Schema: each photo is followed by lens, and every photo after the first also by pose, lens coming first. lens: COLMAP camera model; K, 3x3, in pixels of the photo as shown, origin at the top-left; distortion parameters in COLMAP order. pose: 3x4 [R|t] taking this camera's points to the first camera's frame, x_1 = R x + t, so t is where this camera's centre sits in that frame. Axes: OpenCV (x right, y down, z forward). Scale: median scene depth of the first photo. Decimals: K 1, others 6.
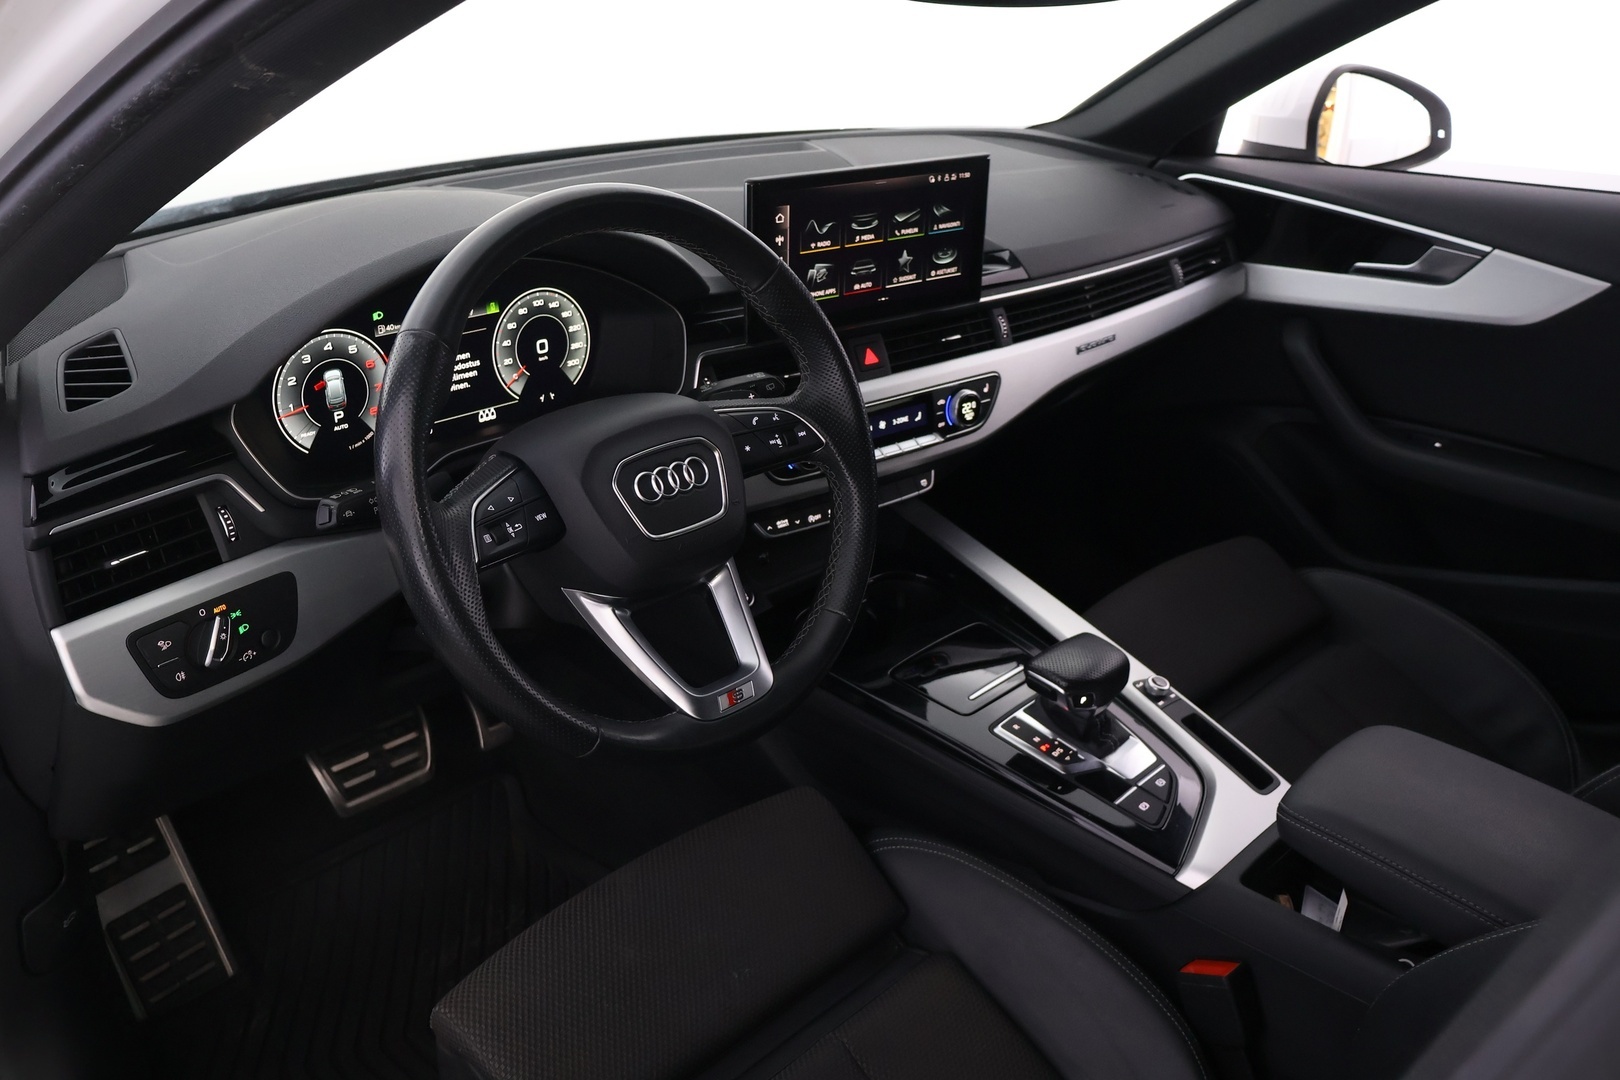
lens RADIAL K [[1359.9, 0, 810.3], [0, 1359.9, 541.3], [0, 0, 1]] dist [0.004916, -0.000059]
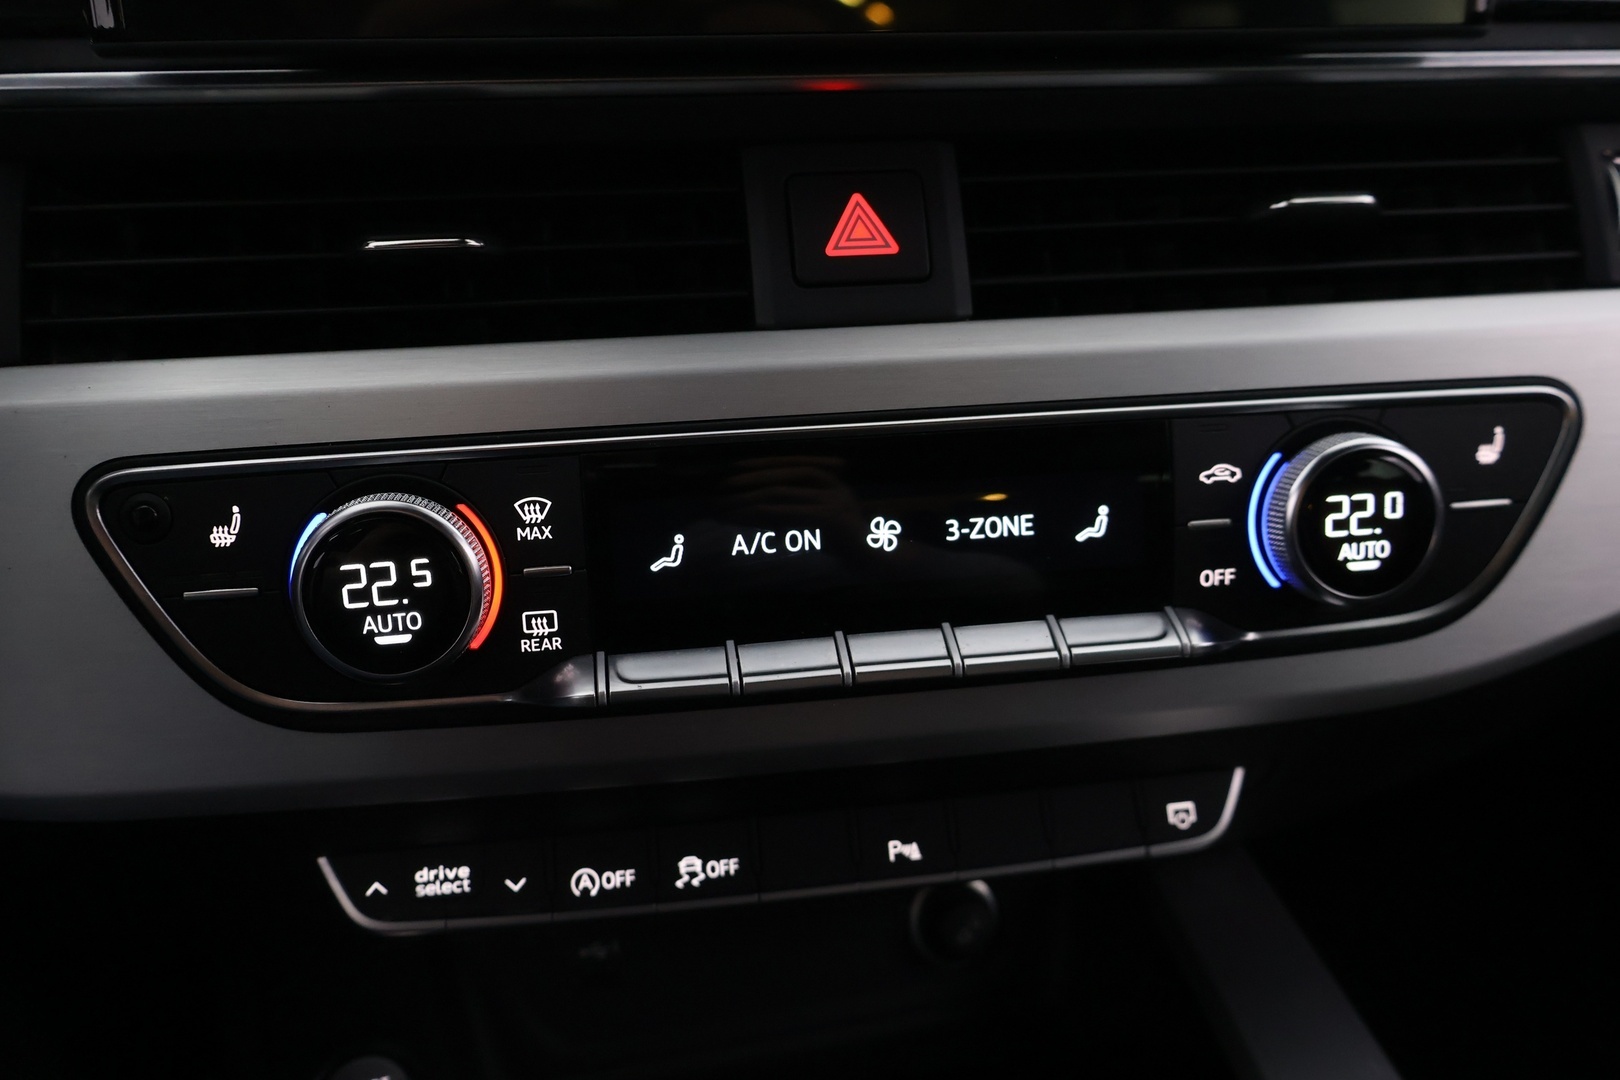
lens RADIAL K [[1359.9, 0, 811.1], [0, 1359.9, 535.9], [0, 0, 1]] dist [0.004916, -0.000059]
pose [[0.865374, 0.106427, -0.489694, 0.146870], [-0.170378, 0.981461, -0.087782, -0.062004], [0.471273, 0.159397, 0.867464, 0.778436]]
